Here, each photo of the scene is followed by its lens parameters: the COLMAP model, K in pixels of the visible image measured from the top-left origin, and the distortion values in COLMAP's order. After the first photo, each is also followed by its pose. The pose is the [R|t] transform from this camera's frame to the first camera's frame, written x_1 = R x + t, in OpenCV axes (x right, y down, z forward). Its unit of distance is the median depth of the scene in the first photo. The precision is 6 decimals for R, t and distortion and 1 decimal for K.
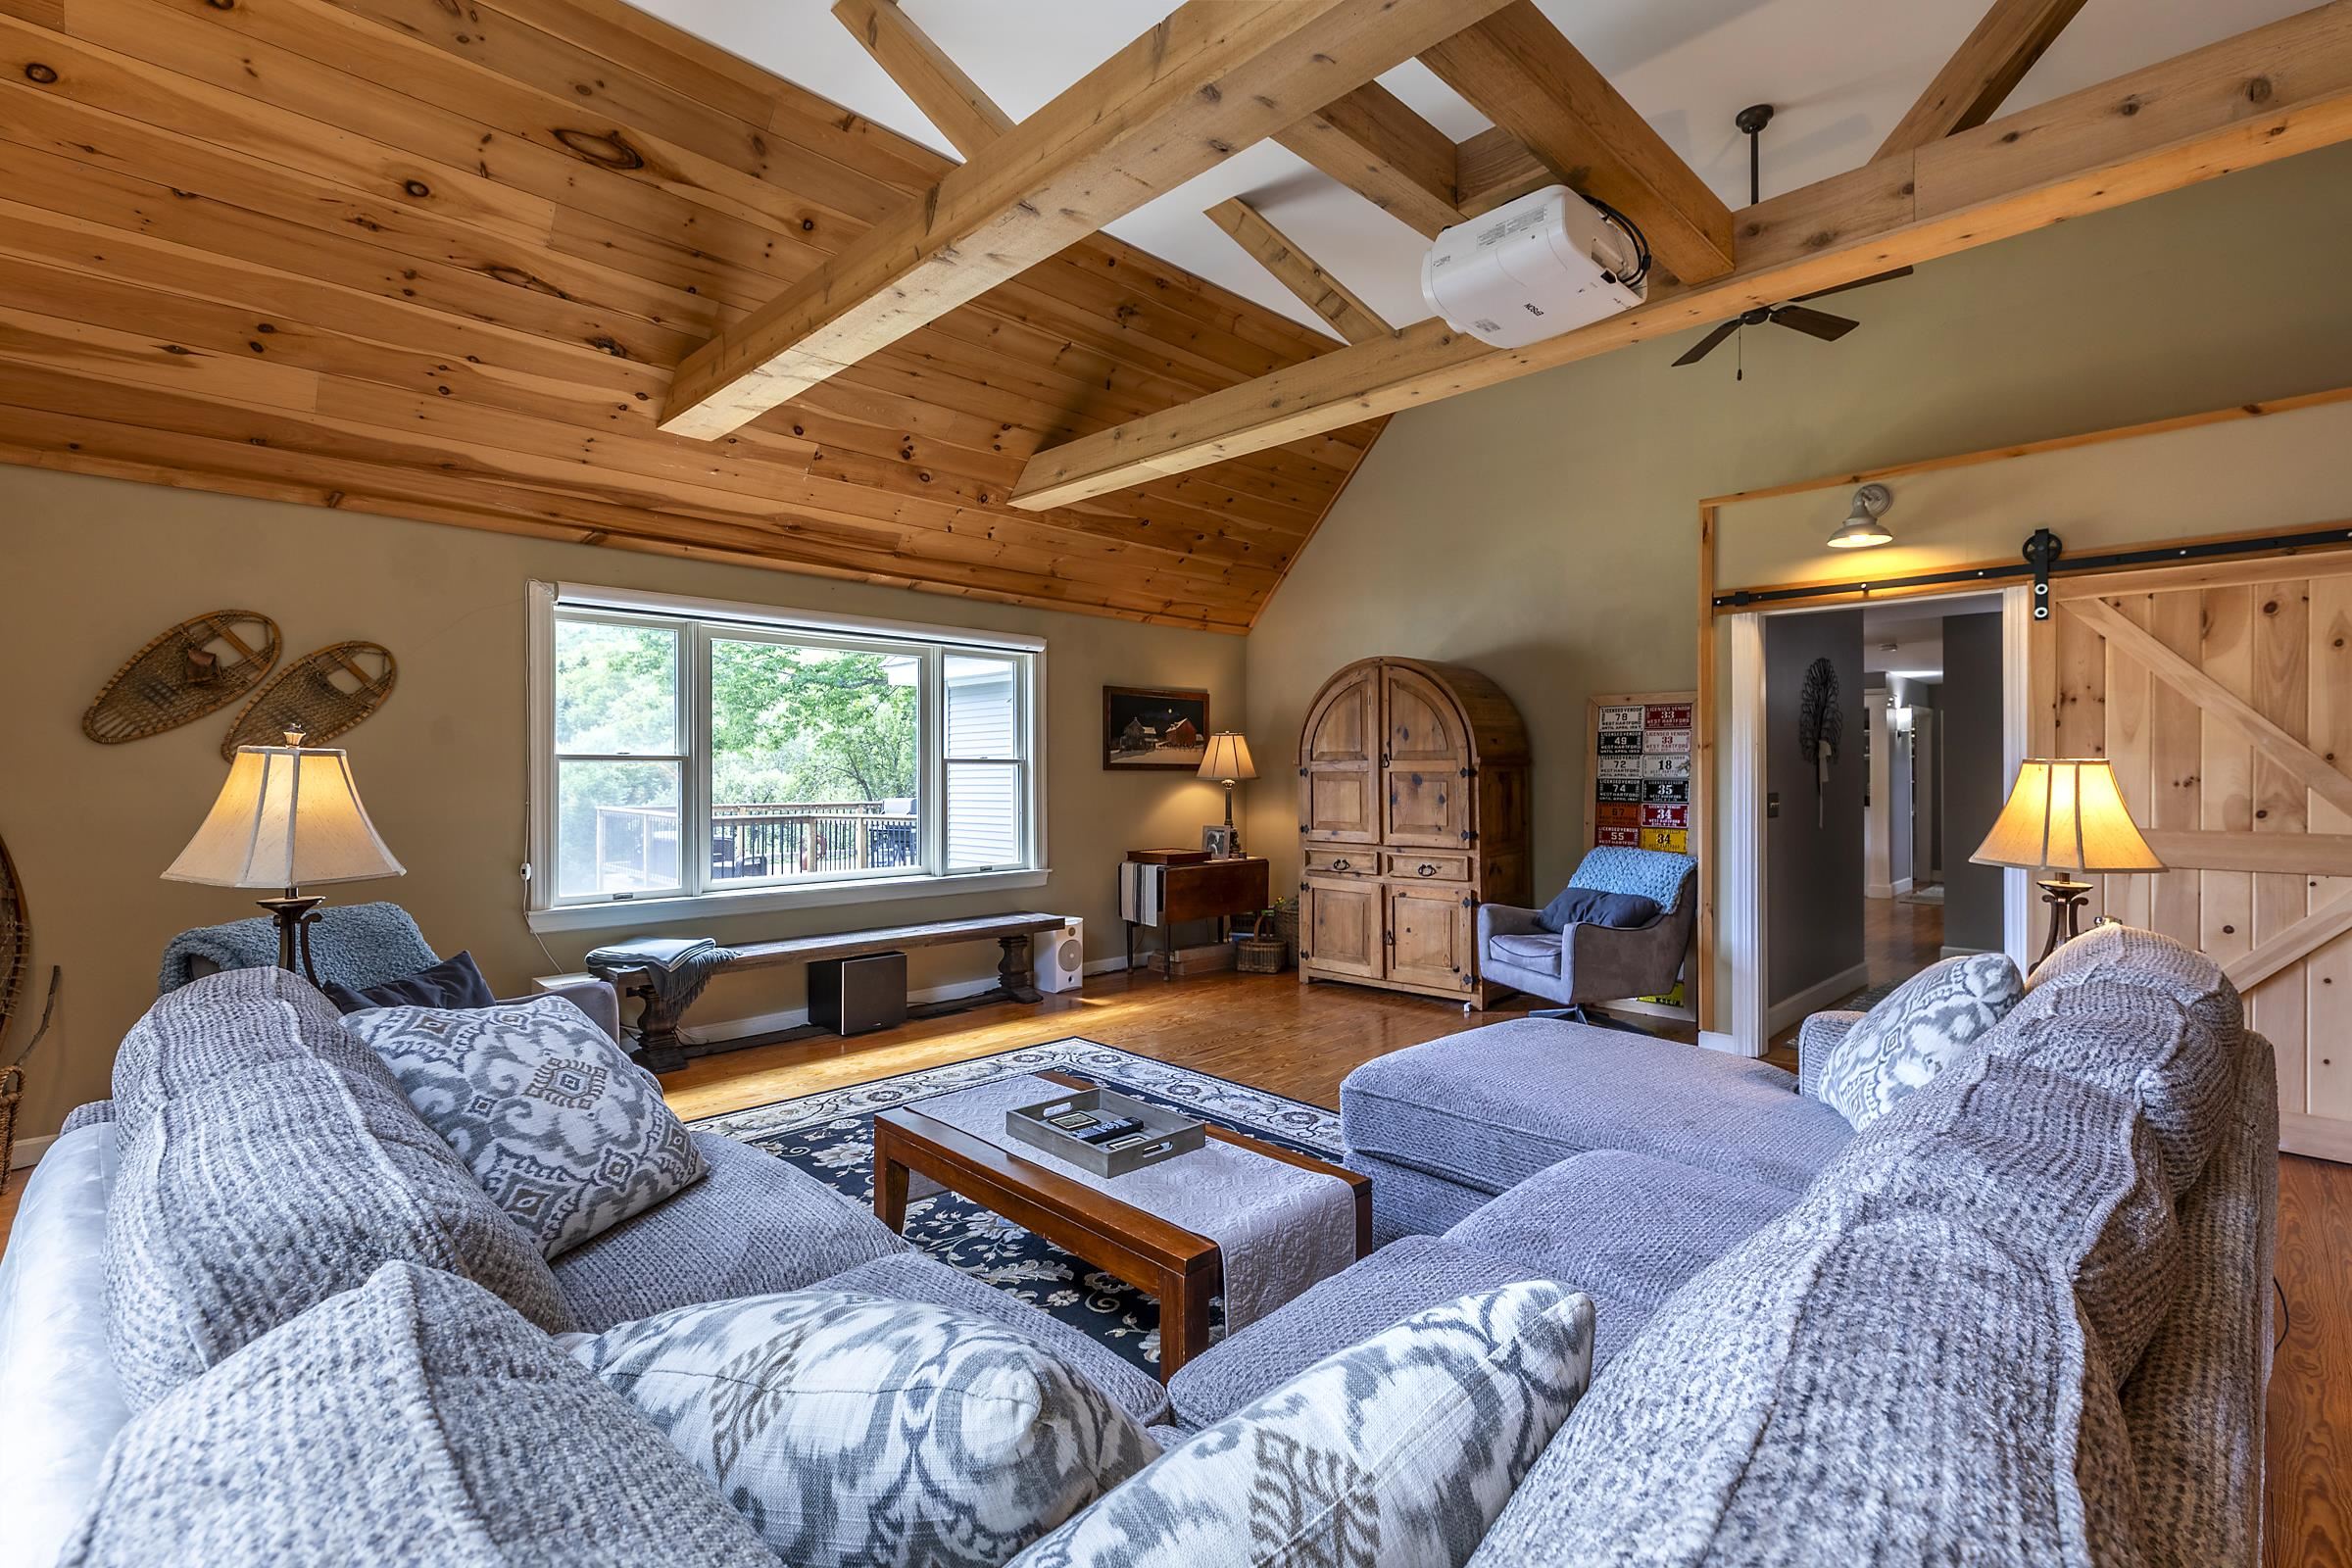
lens RADIAL K [[1087.1, 0, 1171.9], [0, 1087.1, 777.3], [0, 0, 1]] dist [0.013551, 0.000110]
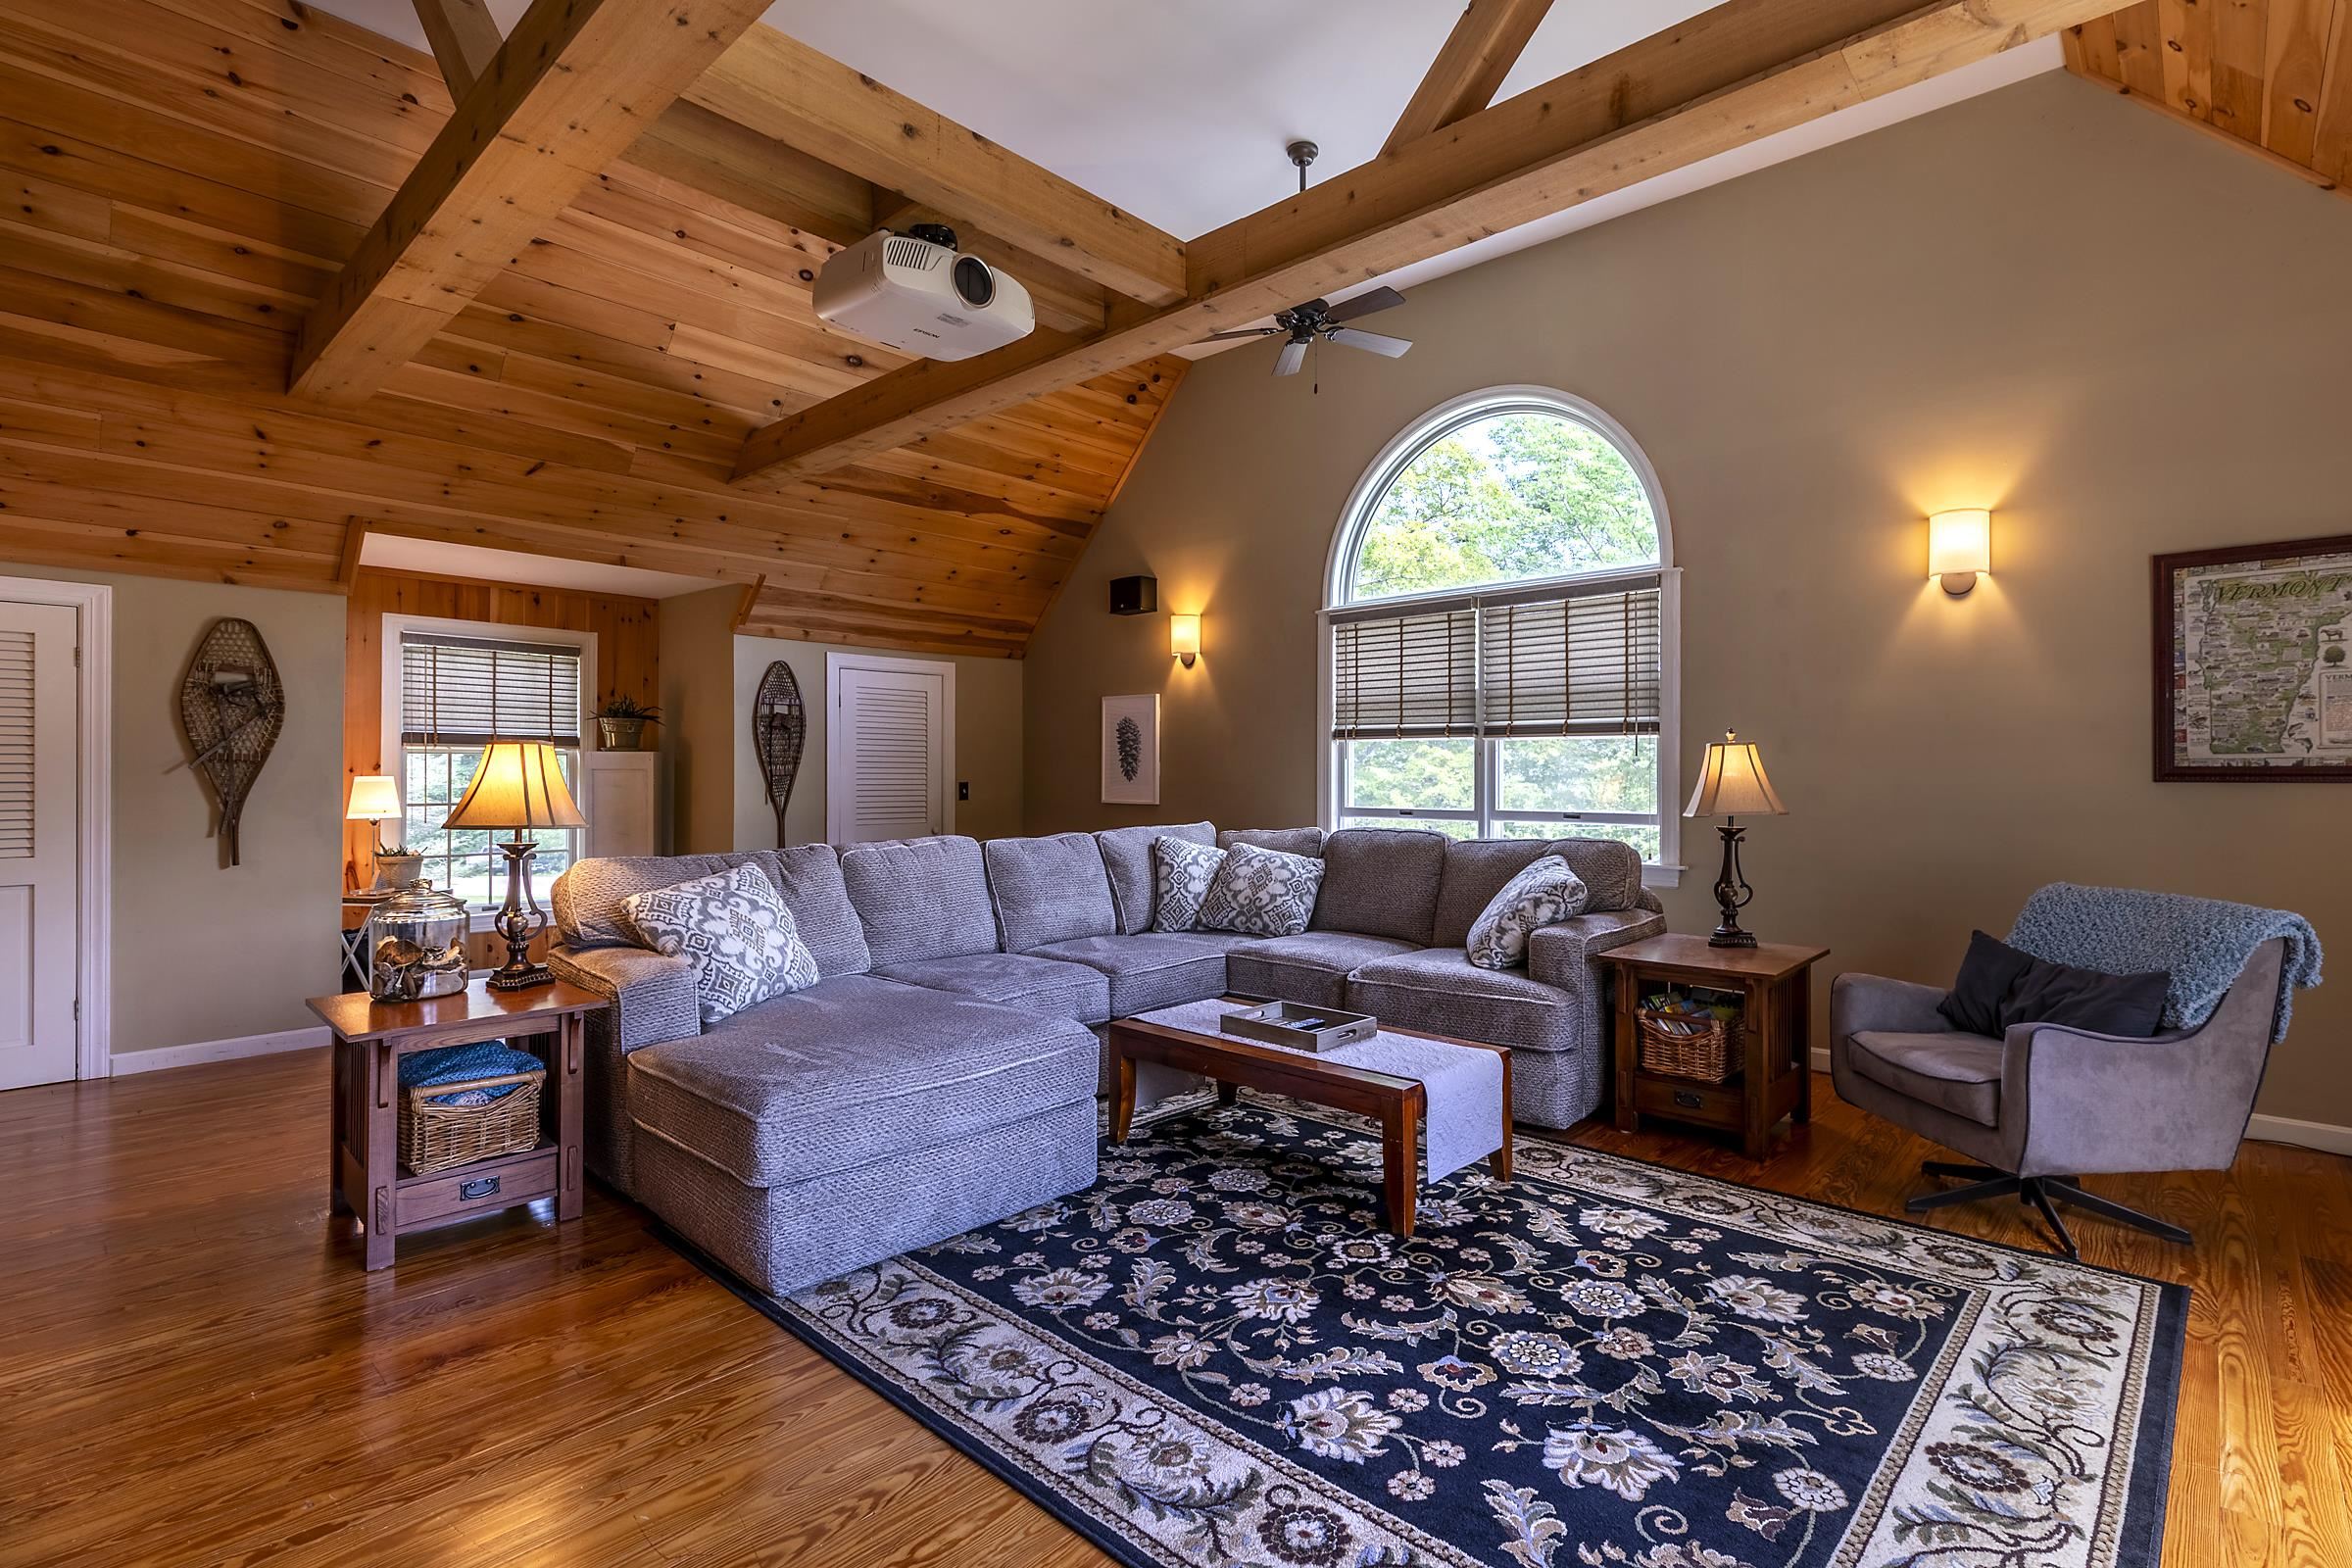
lens RADIAL K [[1087.1, 0, 1171.9], [0, 1087.1, 777.3], [0, 0, 1]] dist [0.013551, 0.000110]
pose [[-0.999933, -0.000935, -0.011514, 0.071214], [-0.000931, 1.000000, -0.000334, 0.016952], [0.011515, -0.000324, -0.999934, 1.558899]]
